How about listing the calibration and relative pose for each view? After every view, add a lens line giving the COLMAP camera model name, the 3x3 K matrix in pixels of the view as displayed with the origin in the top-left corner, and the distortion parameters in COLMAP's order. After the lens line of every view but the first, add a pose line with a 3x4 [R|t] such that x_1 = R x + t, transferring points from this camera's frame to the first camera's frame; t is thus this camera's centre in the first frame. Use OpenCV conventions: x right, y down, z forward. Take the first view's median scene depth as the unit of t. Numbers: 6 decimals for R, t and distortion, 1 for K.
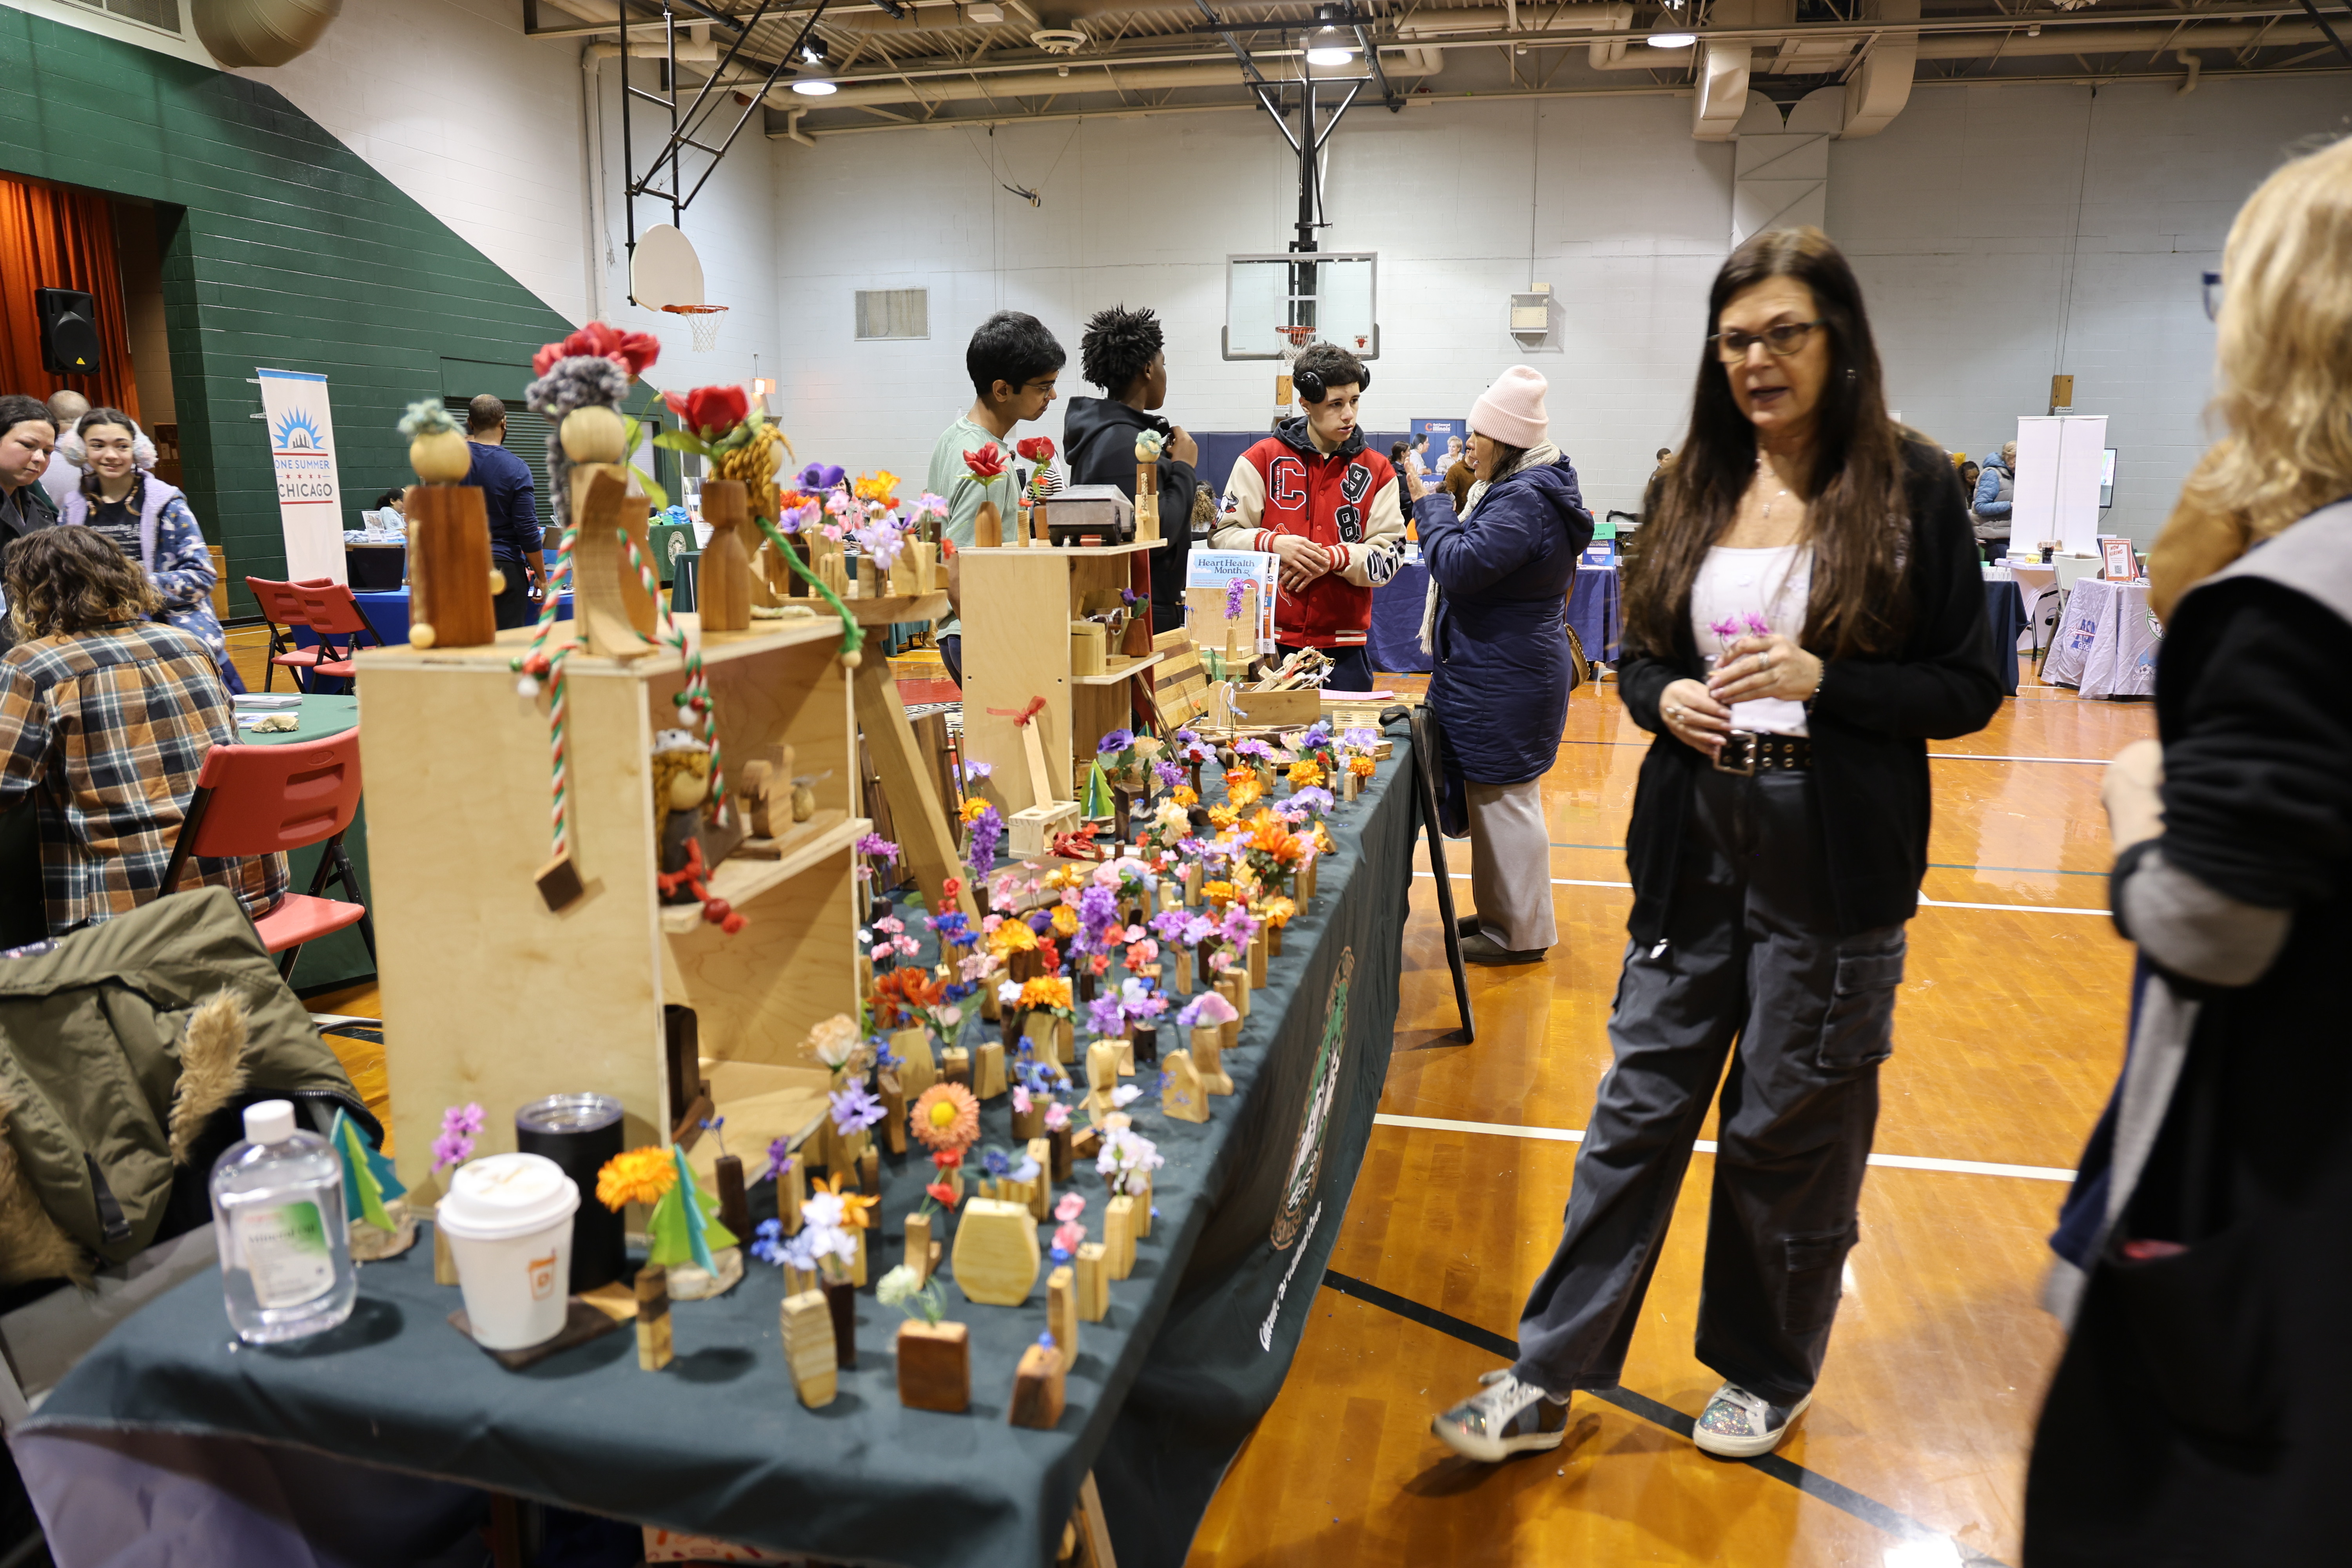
lens RADIAL K [[1704.5, 0, 1176.0], [0, 1704.5, 784.0], [0, 0, 1]] dist [-0.036454, 0.008439]
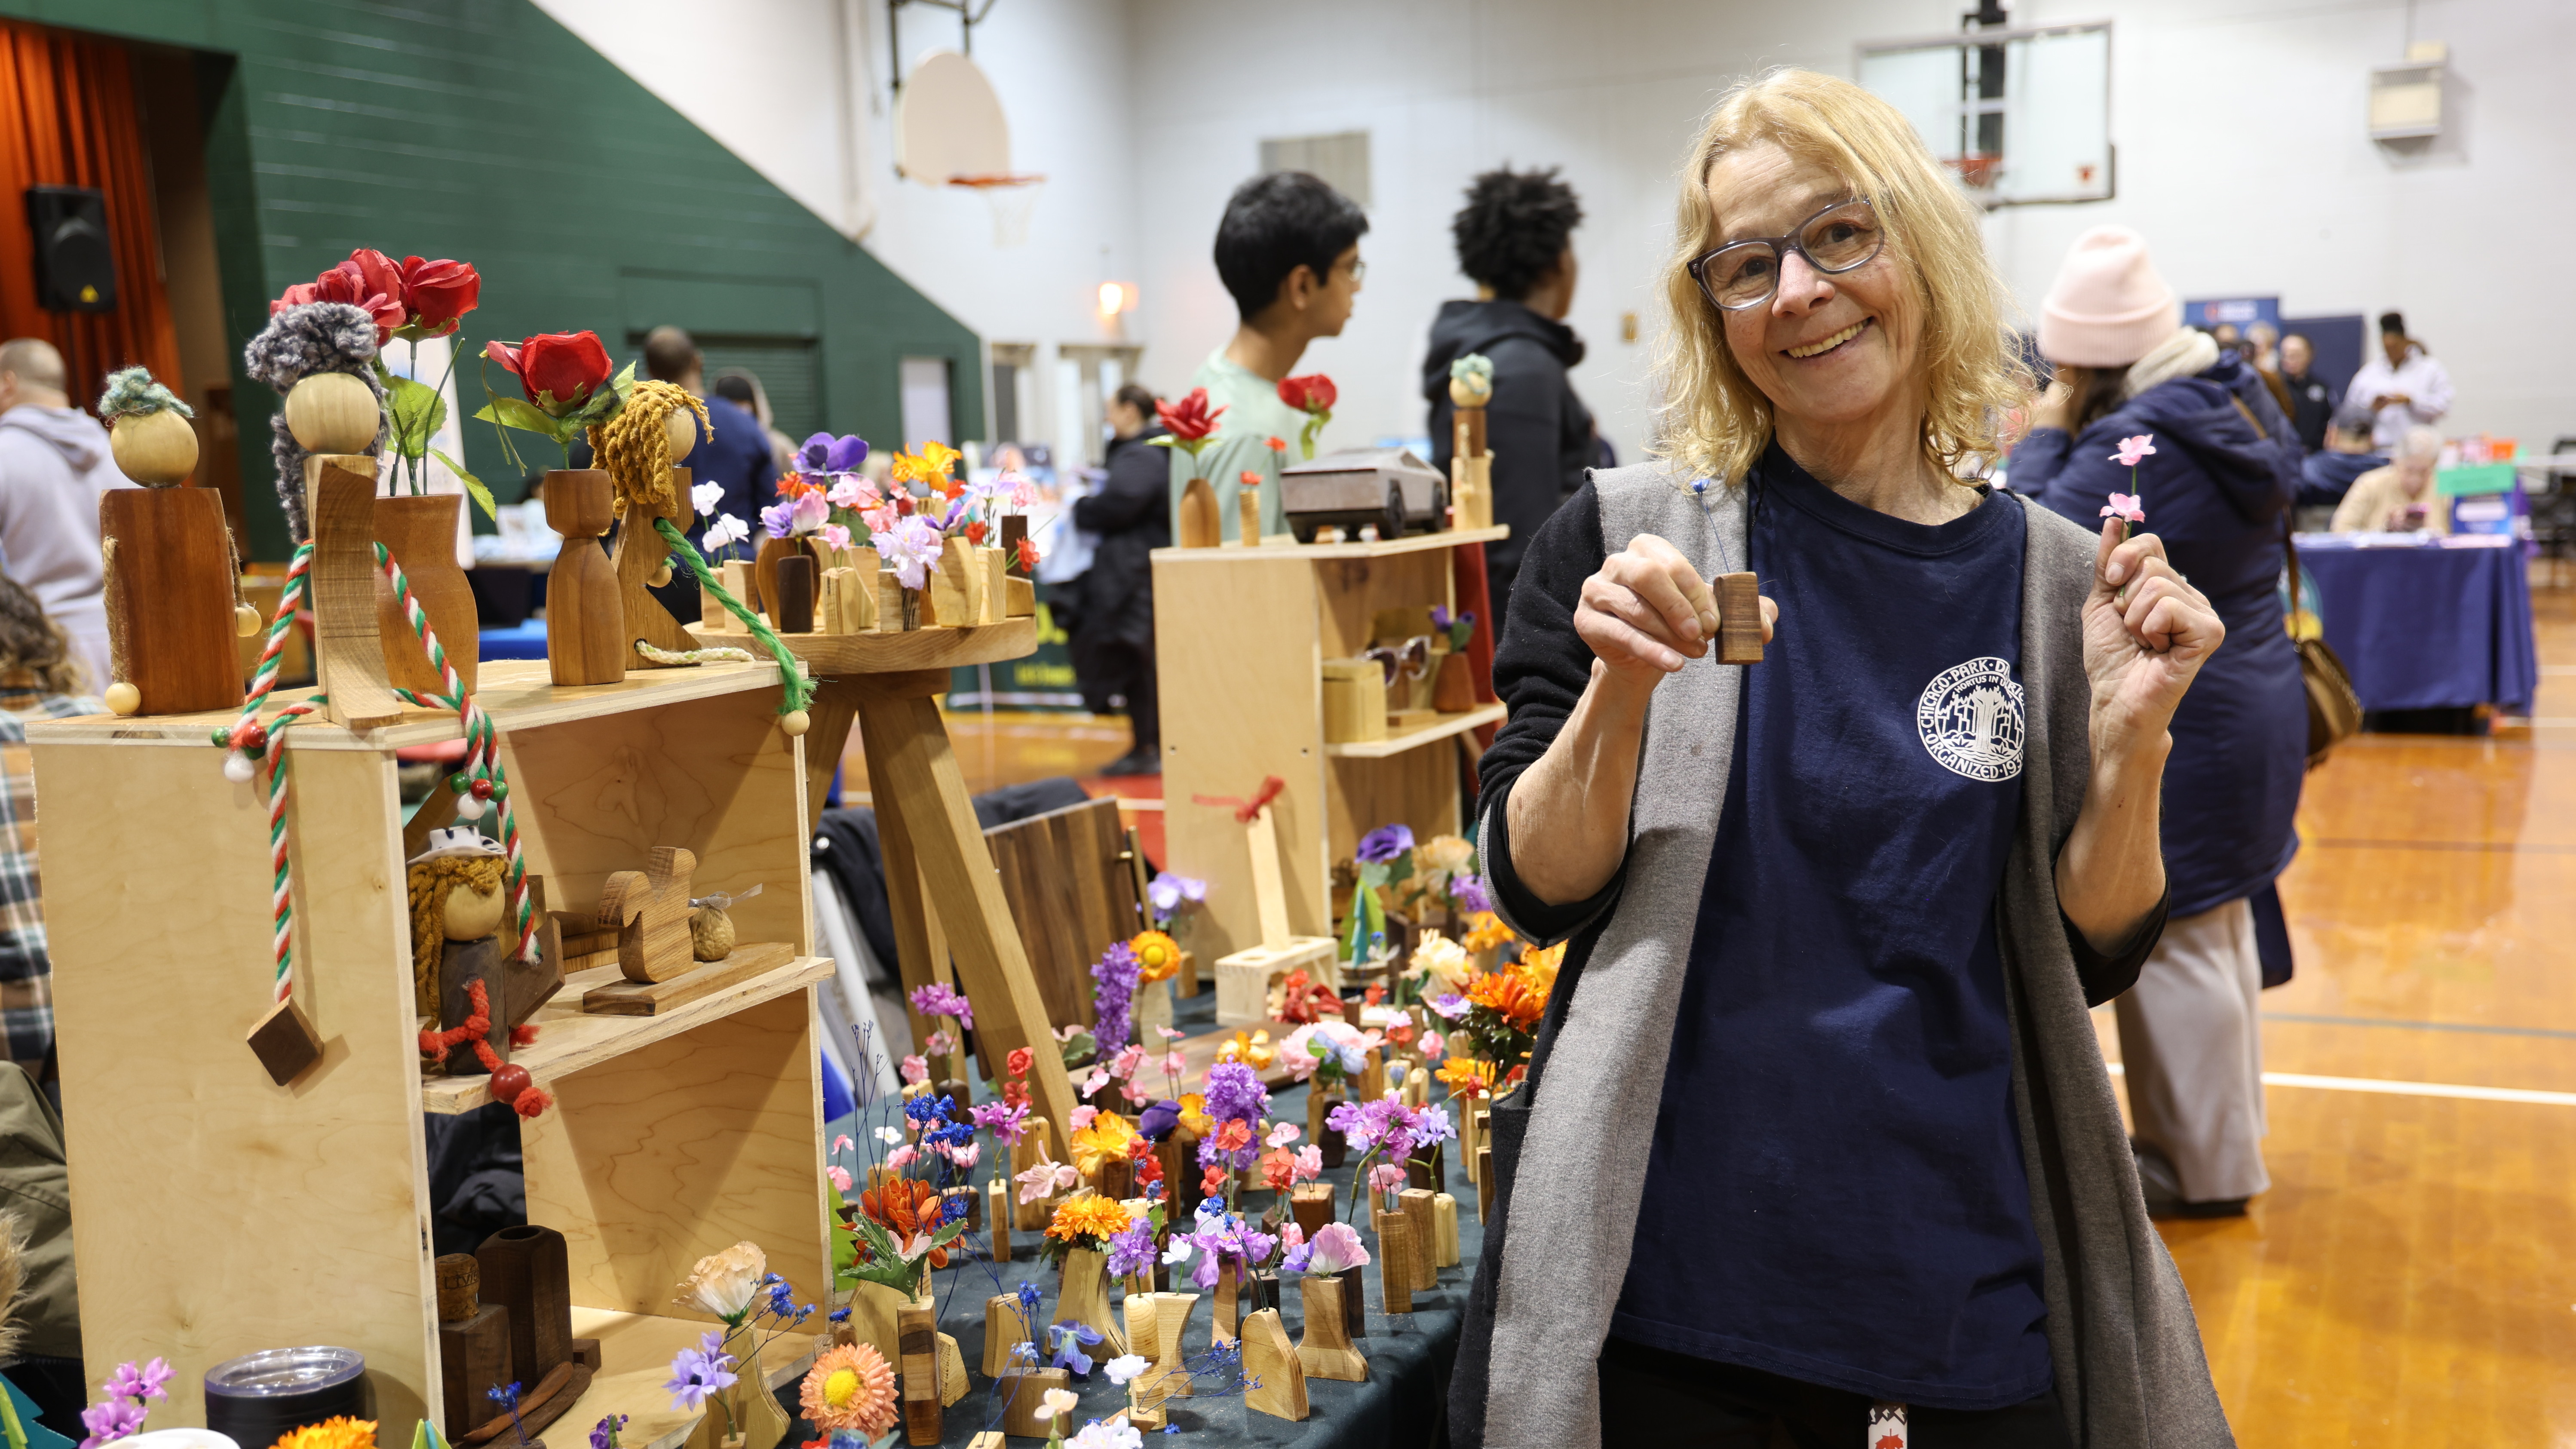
lens RADIAL K [[2782.4, 0, 1296.7], [0, 2782.4, 822.9], [0, 0, 1]] dist [0.085881, -0.000719]
pose [[0.982185, -0.010685, -0.187610, 0.176027], [0.003879, 0.999322, -0.036604, 0.007077], [0.187874, 0.035225, 0.981561, -0.049674]]
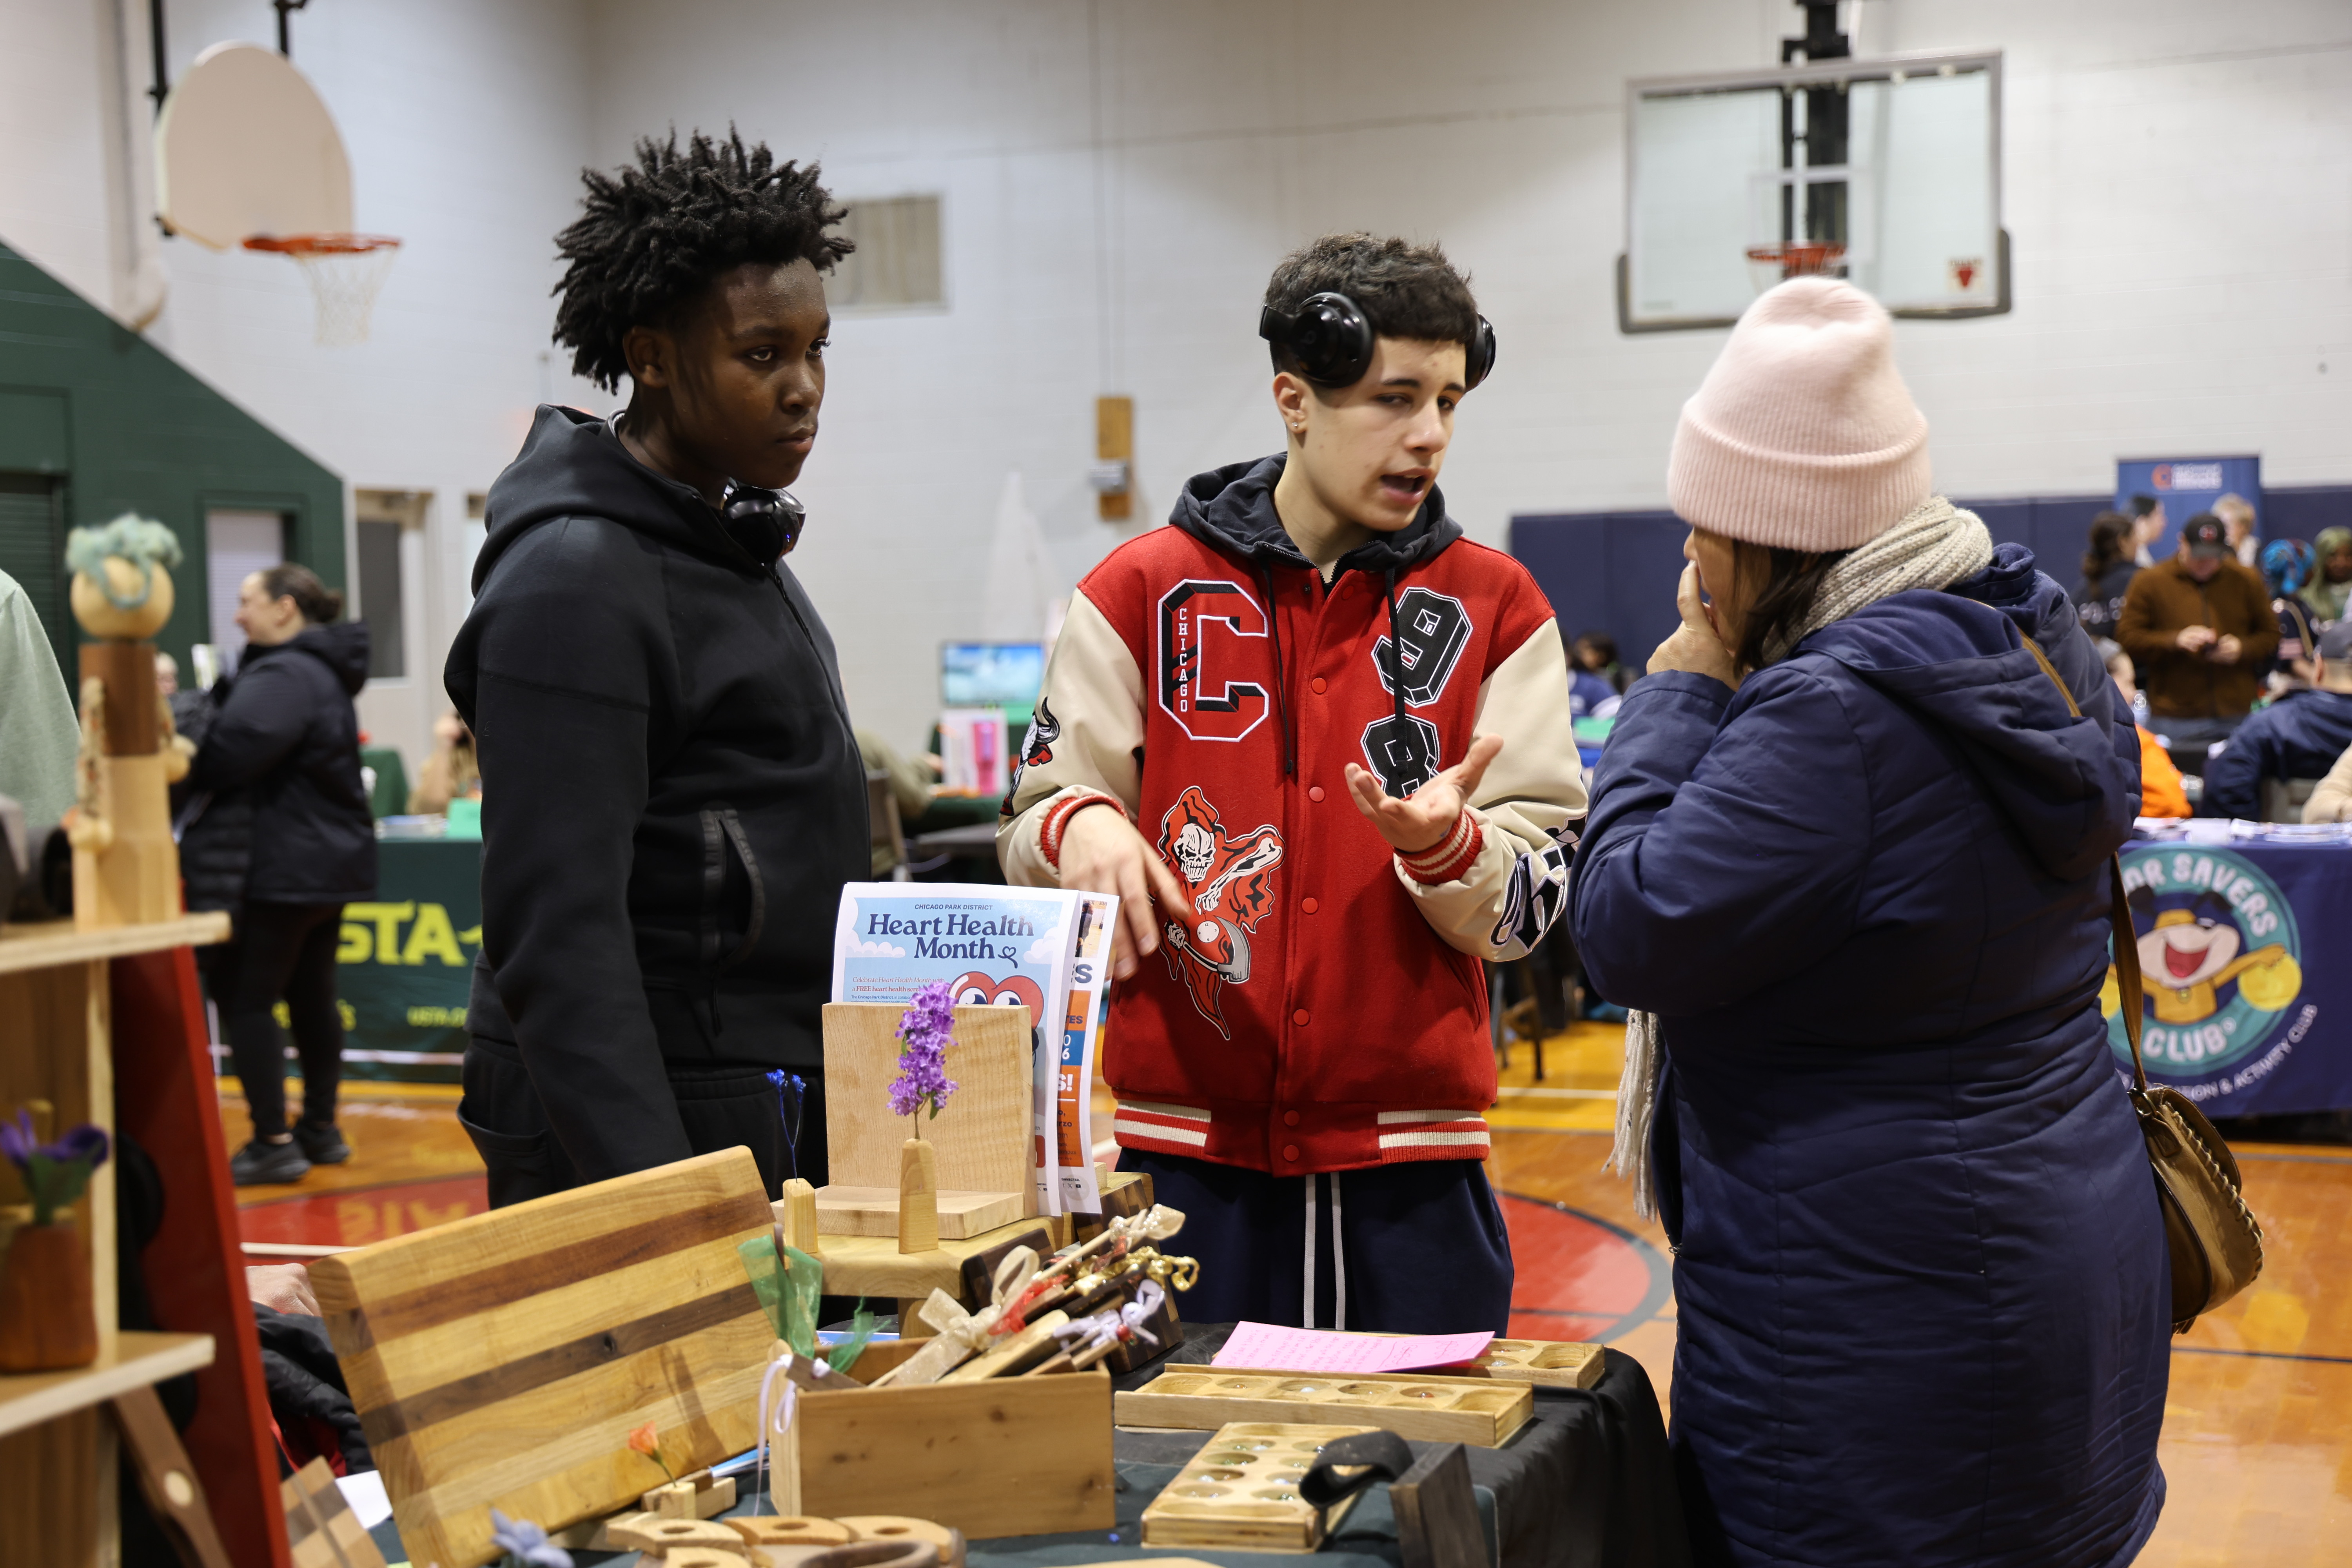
lens RADIAL K [[3968.2, 0, 1176.0], [0, 3968.2, 784.0], [0, 0, 1]] dist [-0.028974, 2.156114]
pose [[0.992050, -0.016882, -0.124706, 0.342260], [-0.000153, 0.990798, -0.135349, -0.118494], [0.125843, 0.134292, 0.982919, 0.591860]]
